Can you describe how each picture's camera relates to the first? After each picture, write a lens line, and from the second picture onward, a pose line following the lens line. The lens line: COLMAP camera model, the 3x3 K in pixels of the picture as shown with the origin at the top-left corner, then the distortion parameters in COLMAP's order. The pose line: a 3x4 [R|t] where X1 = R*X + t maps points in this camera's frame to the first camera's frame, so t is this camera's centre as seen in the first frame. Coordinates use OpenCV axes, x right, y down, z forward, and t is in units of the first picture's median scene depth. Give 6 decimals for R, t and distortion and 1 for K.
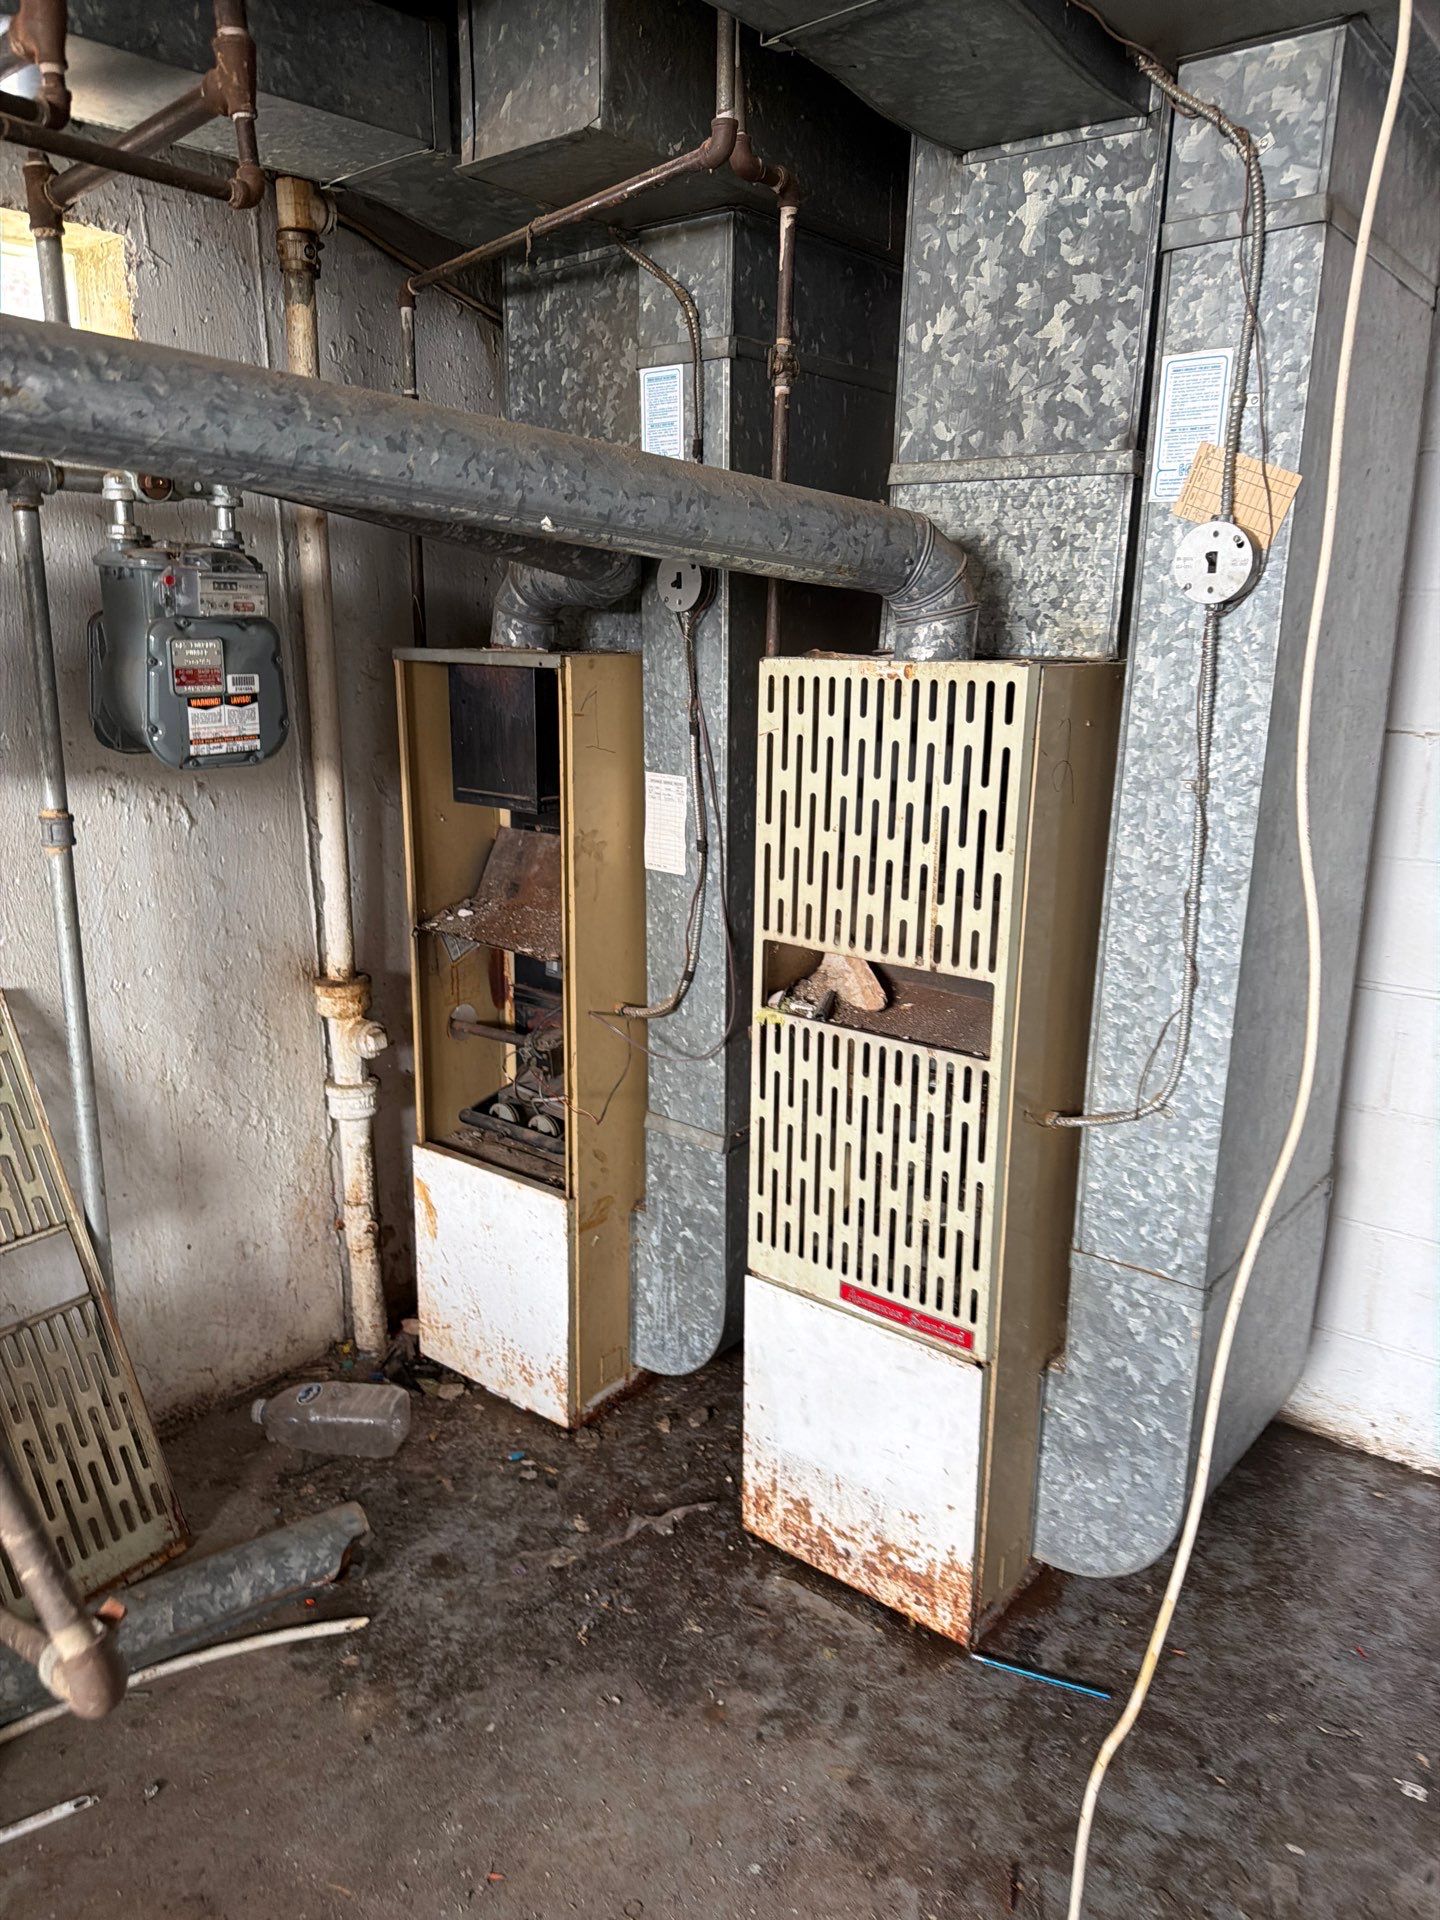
lens RADIAL K [[1413.7, 0, 687.8], [0, 1413.7, 962.0], [0, 0, 1]] dist [0.156972, -0.188440]
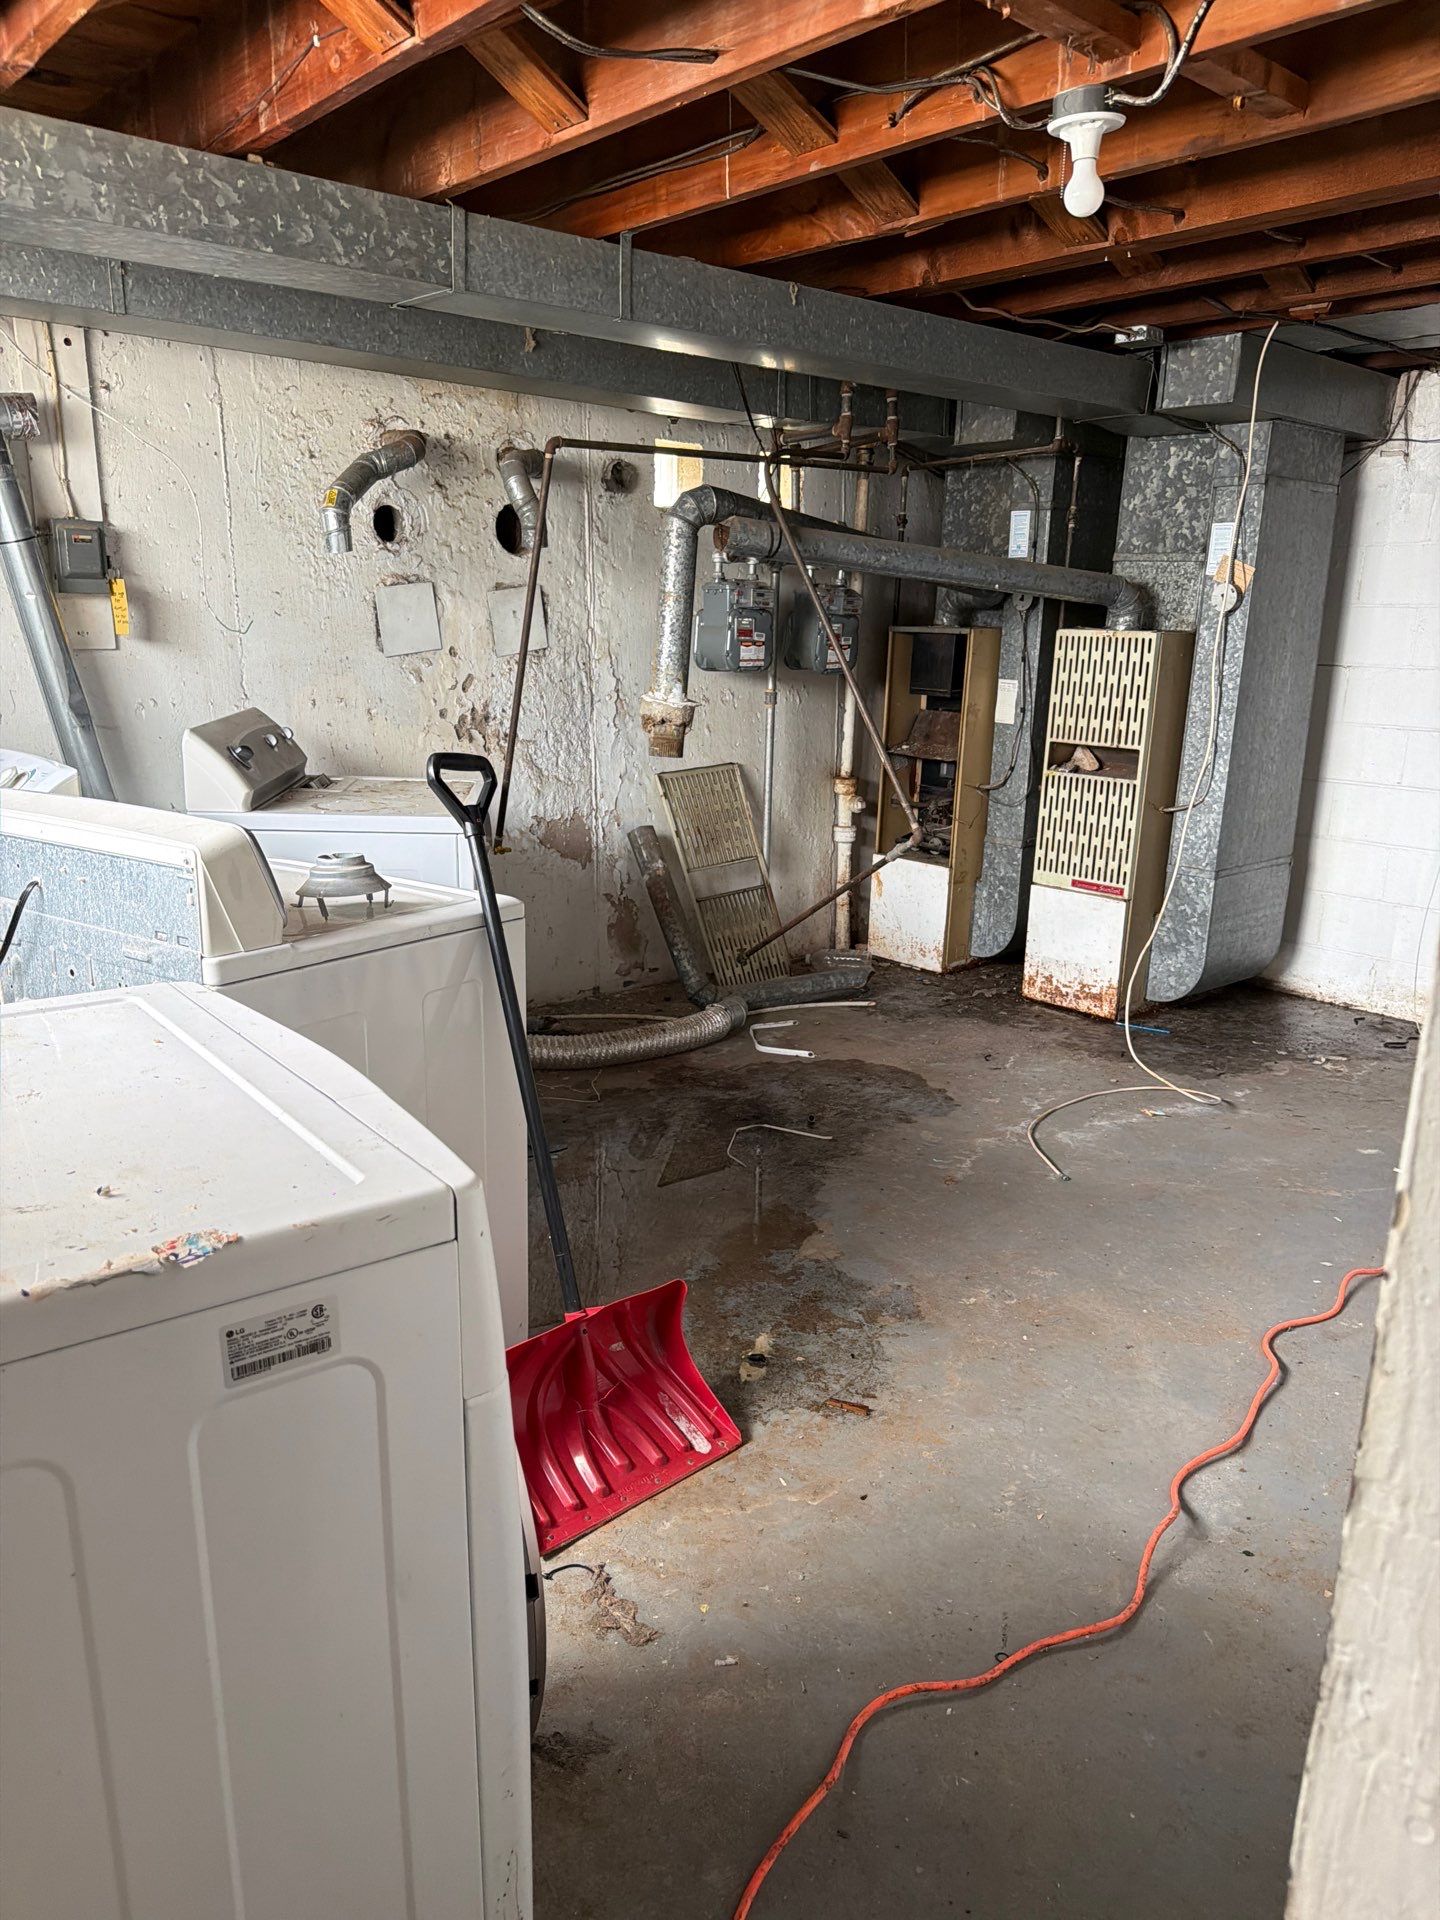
lens RADIAL K [[1338.3, 0, 717.8], [0, 1338.3, 980.6], [0, 0, 1]] dist [0.183463, -0.335310]
pose [[0.988537, 0.051169, -0.142042, -0.164062], [-0.045717, 0.998097, 0.041385, 0.329849], [0.143889, -0.034416, 0.988995, -1.472030]]
